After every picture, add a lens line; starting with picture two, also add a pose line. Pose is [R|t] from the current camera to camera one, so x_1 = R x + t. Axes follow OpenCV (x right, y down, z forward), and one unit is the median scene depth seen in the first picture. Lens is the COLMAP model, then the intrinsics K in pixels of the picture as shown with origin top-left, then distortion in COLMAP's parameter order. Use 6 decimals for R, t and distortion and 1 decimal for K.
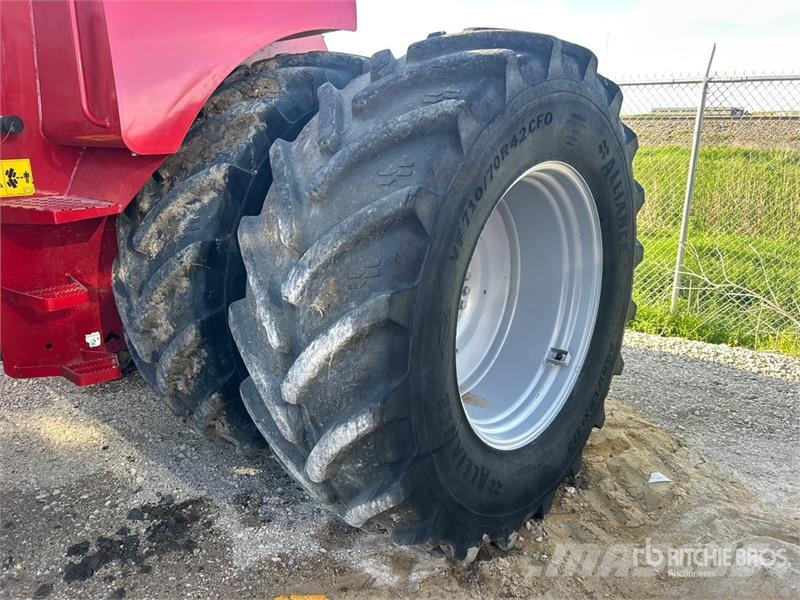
lens RADIAL K [[592.3, 0, 402.1], [0, 592.3, 295.8], [0, 0, 1]] dist [0.011830, -0.011214]
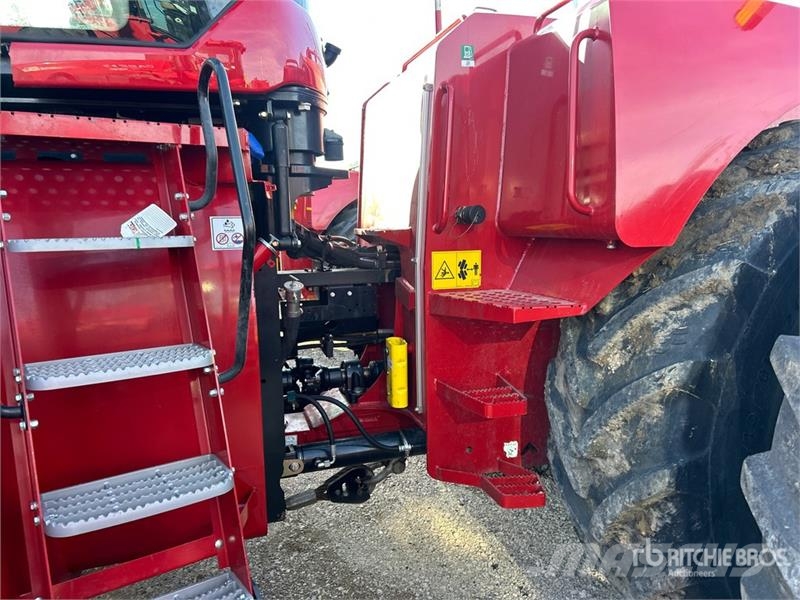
lens RADIAL K [[592.3, 0, 401.0], [0, 592.3, 302.9], [0, 0, 1]] dist [0.011830, -0.011214]
pose [[0.846864, 0.062018, -0.528180, -0.243808], [-0.135766, 0.985480, -0.101969, -0.035450], [0.514187, 0.158062, 0.842988, 0.157007]]
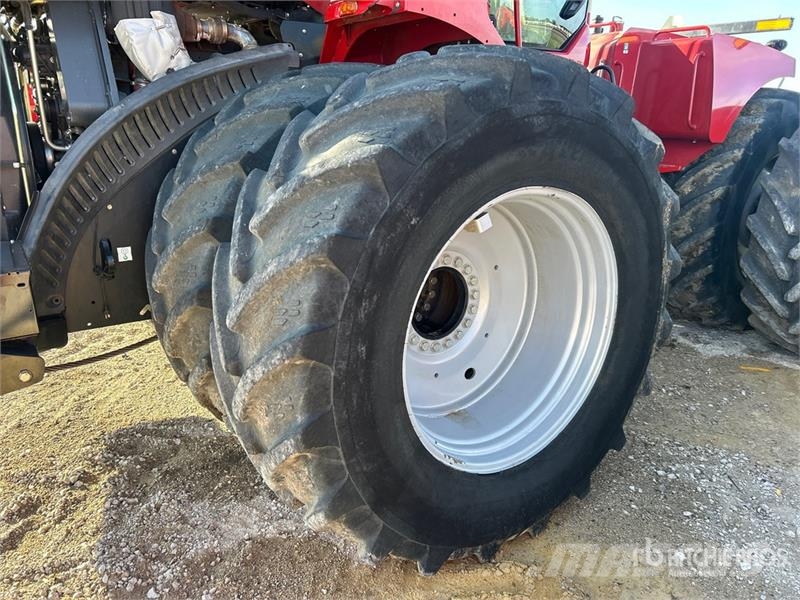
lens RADIAL K [[592.3, 0, 398.7], [0, 592.3, 304.8], [0, 0, 1]] dist [0.011830, -0.011214]
pose [[0.960418, 0.113255, -0.254502, -0.804064], [-0.106601, 0.993504, 0.039832, 0.332582], [0.257360, -0.011126, 0.966252, -1.199593]]
